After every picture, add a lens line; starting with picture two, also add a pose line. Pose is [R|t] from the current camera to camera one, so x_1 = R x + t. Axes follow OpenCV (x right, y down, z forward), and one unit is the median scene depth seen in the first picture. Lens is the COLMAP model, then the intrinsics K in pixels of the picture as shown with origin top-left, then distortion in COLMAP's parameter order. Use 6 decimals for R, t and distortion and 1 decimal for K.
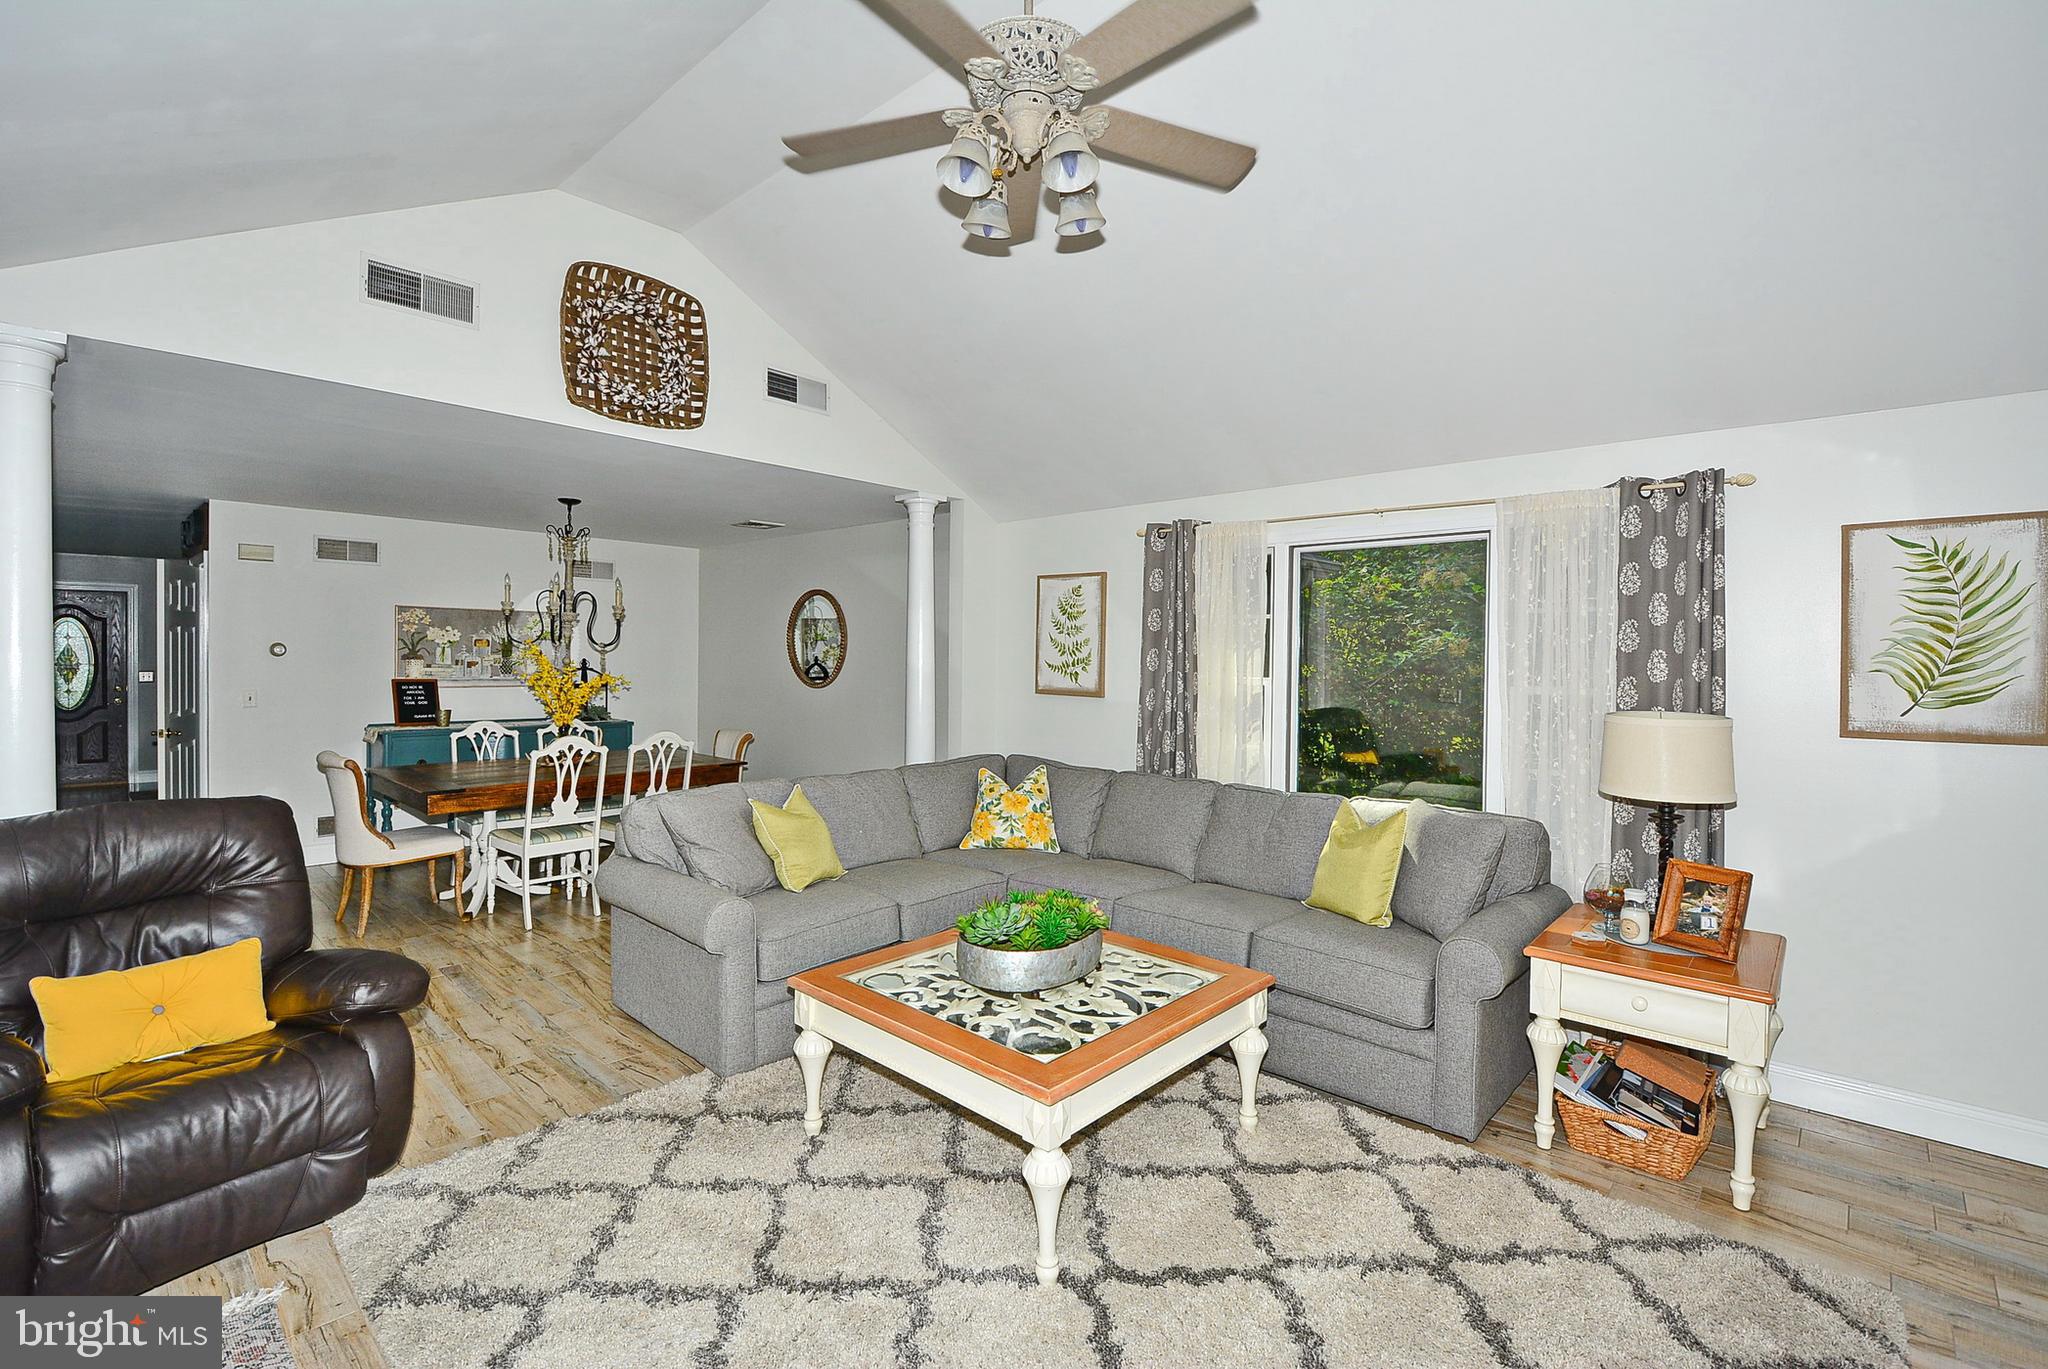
lens RADIAL K [[914.3, 0, 1025.0], [0, 914.3, 668.8], [0, 0, 1]] dist [-0.000339, -0.000418]
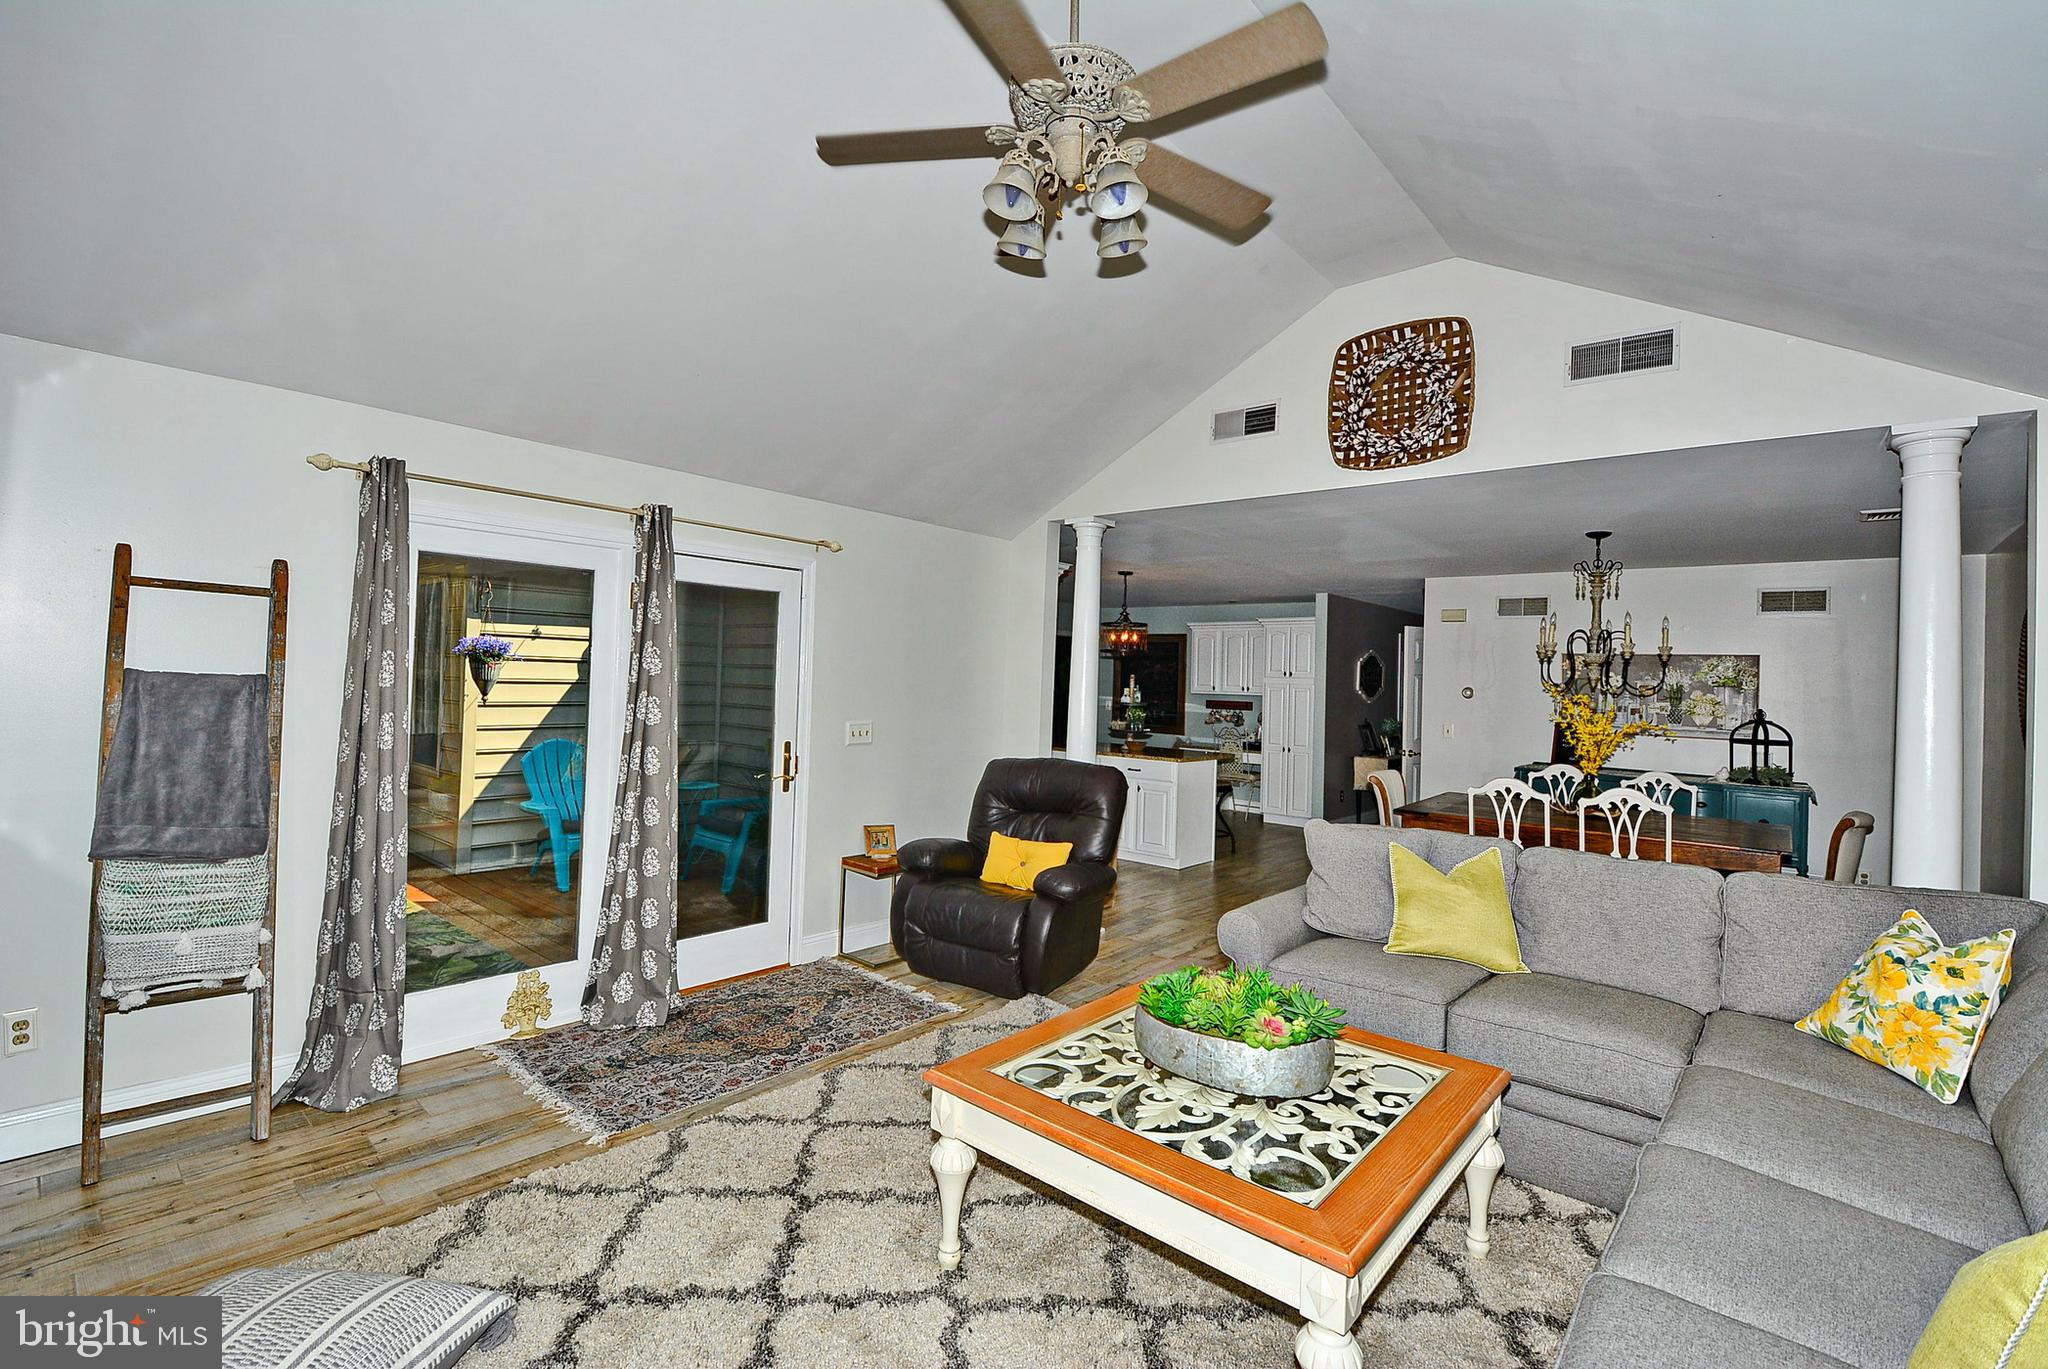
lens RADIAL K [[903.8, 0, 996.0], [0, 903.8, 659.6], [0, 0, 1]] dist [-0.031892, -0.000143]
pose [[0.022861, -0.034360, -0.999148, 0.542698], [-0.043157, 0.998444, -0.035323, 0.004337], [0.998807, 0.043927, 0.021343, 0.510428]]
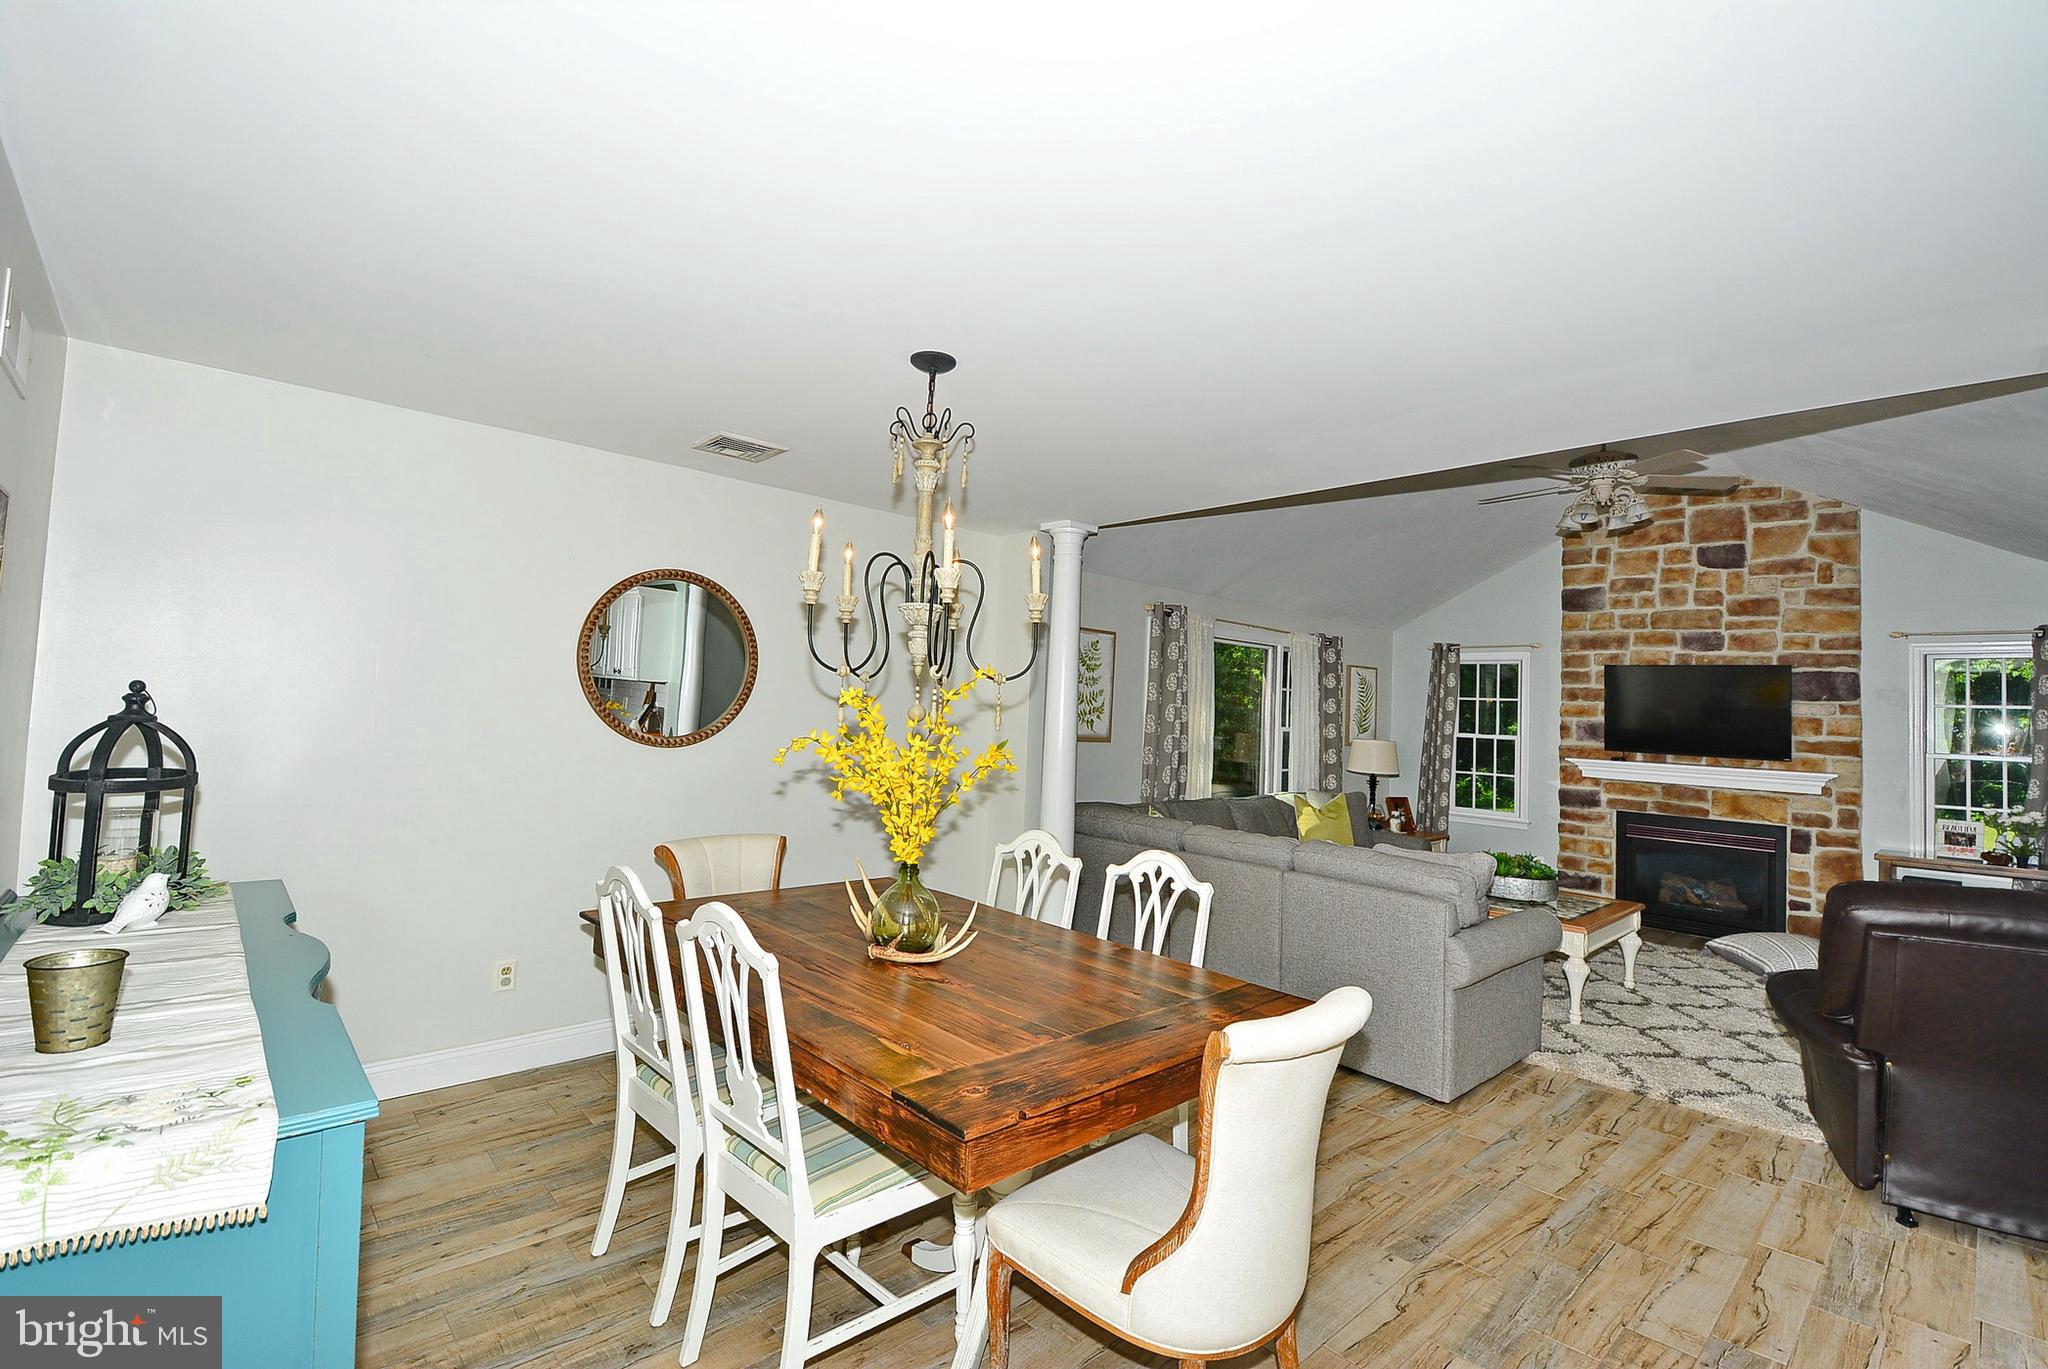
lens RADIAL K [[914.3, 0, 1025.0], [0, 914.3, 668.8], [0, 0, 1]] dist [-0.000339, -0.000418]
pose [[0.069351, 0.029893, 0.997144, -1.256115], [-0.027861, 0.999219, -0.028017, -0.029394], [-0.997203, -0.025838, 0.070129, 1.219707]]
